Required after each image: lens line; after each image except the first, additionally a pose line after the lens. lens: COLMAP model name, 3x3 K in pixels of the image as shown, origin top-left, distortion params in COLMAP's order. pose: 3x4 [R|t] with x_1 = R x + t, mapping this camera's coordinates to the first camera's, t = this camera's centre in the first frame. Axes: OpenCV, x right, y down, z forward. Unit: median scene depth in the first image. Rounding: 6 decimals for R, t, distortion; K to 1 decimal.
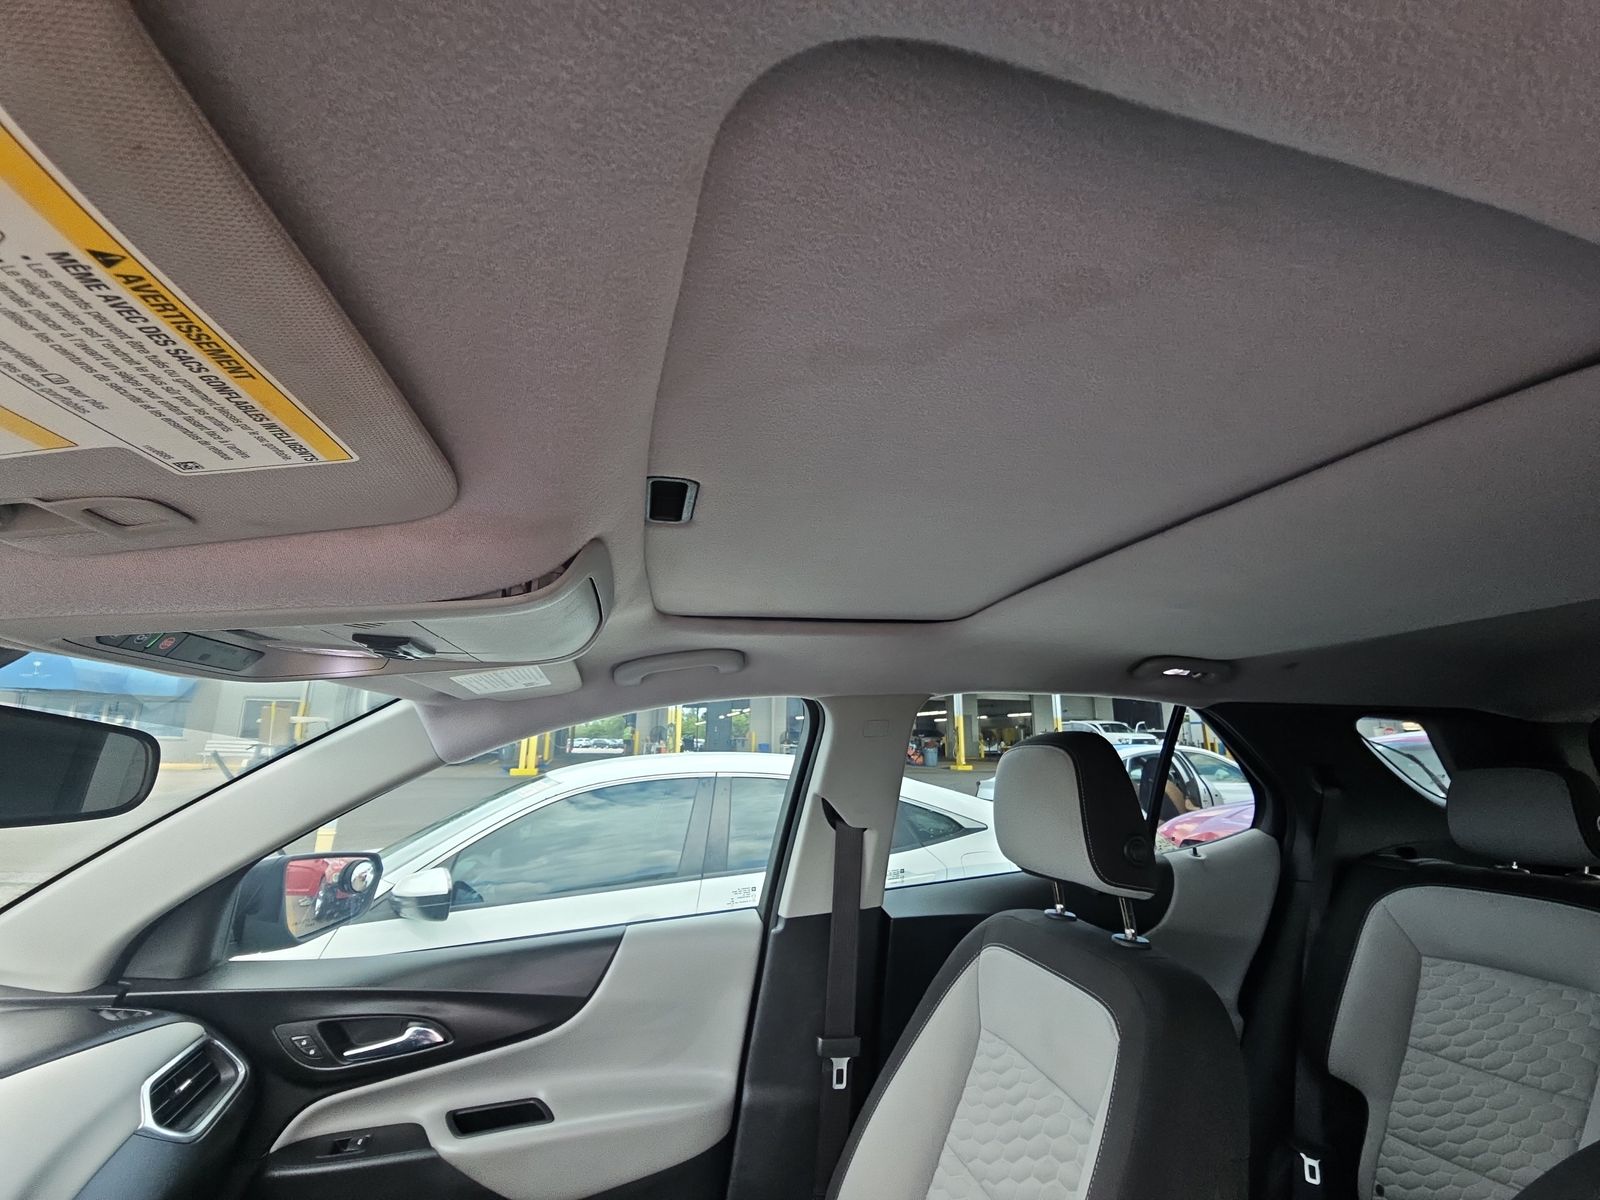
lens RADIAL K [[664.3, 0, 799.0], [0, 664.3, 599.7], [0, 0, 1]] dist [0.004547, -0.001853]
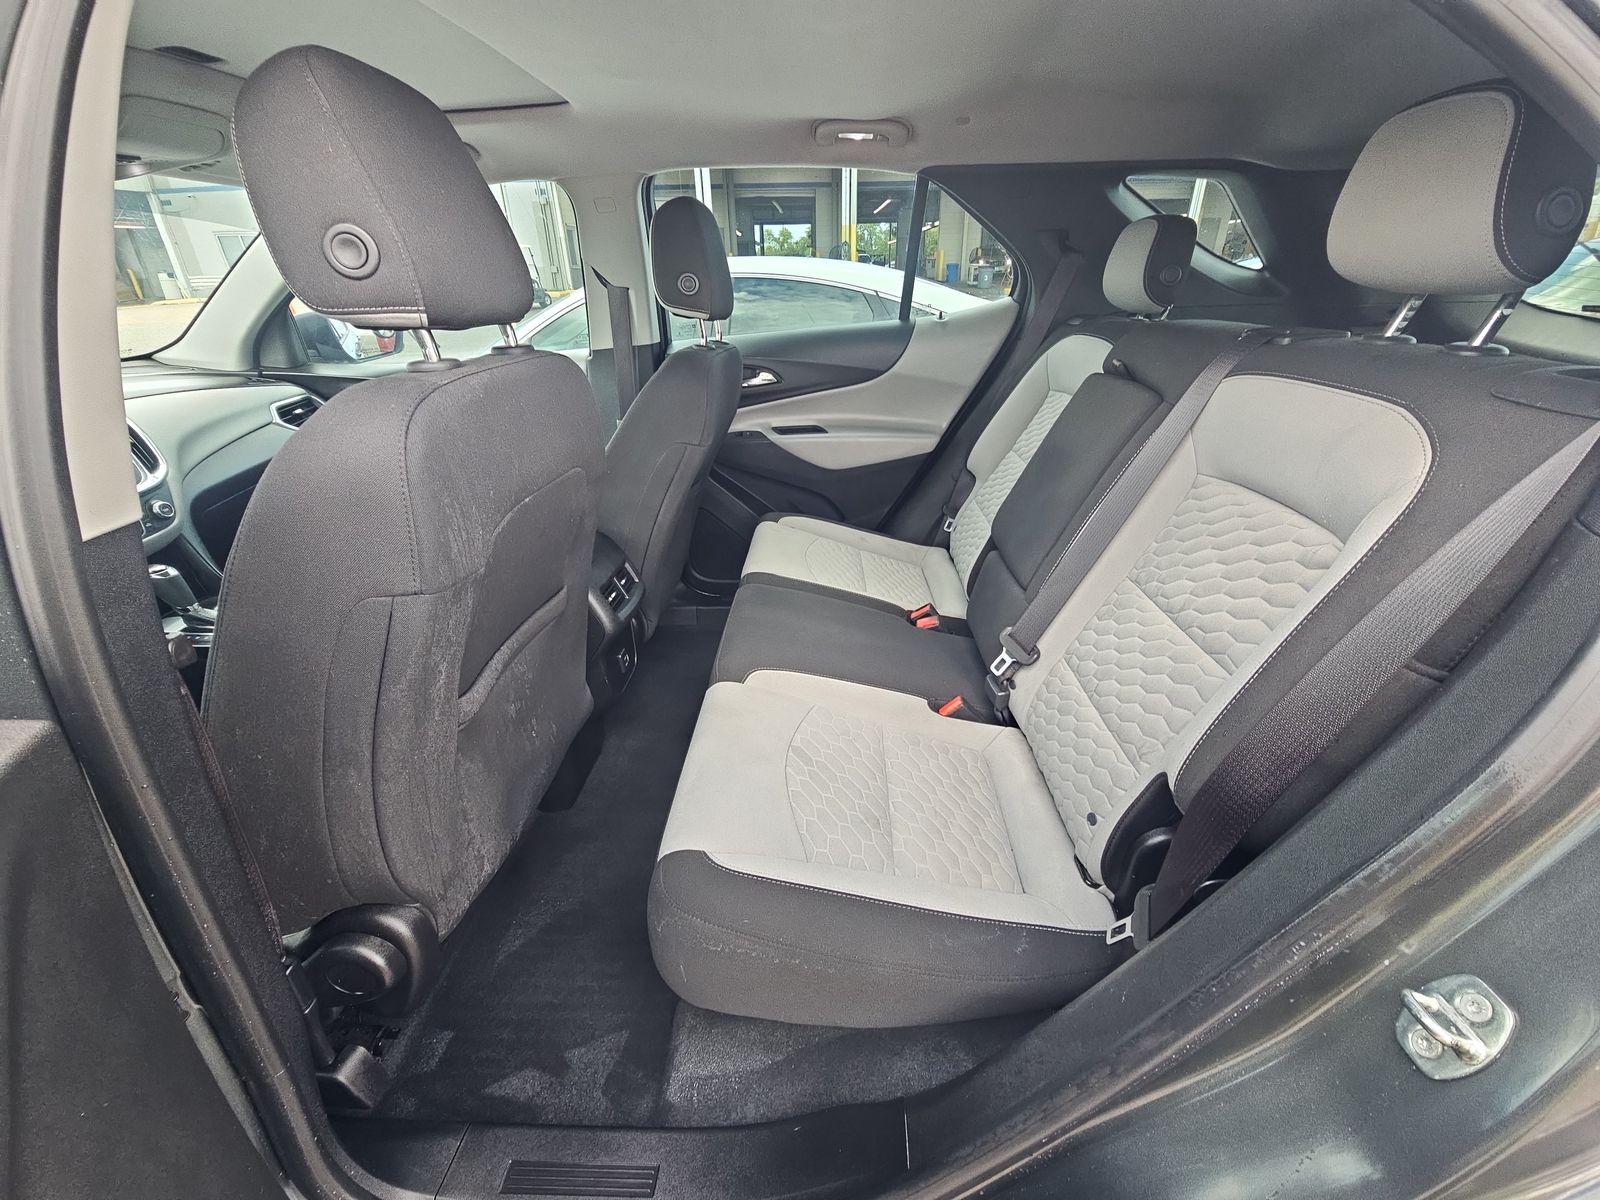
lens RADIAL K [[664.3, 0, 800.9], [0, 664.3, 605.9], [0, 0, 1]] dist [0.004547, -0.001853]
pose [[0.956595, 0.113806, -0.268279, 0.960816], [0.080933, 0.780631, 0.619730, 0.026959], [0.279956, -0.614543, 0.737537, -0.374827]]
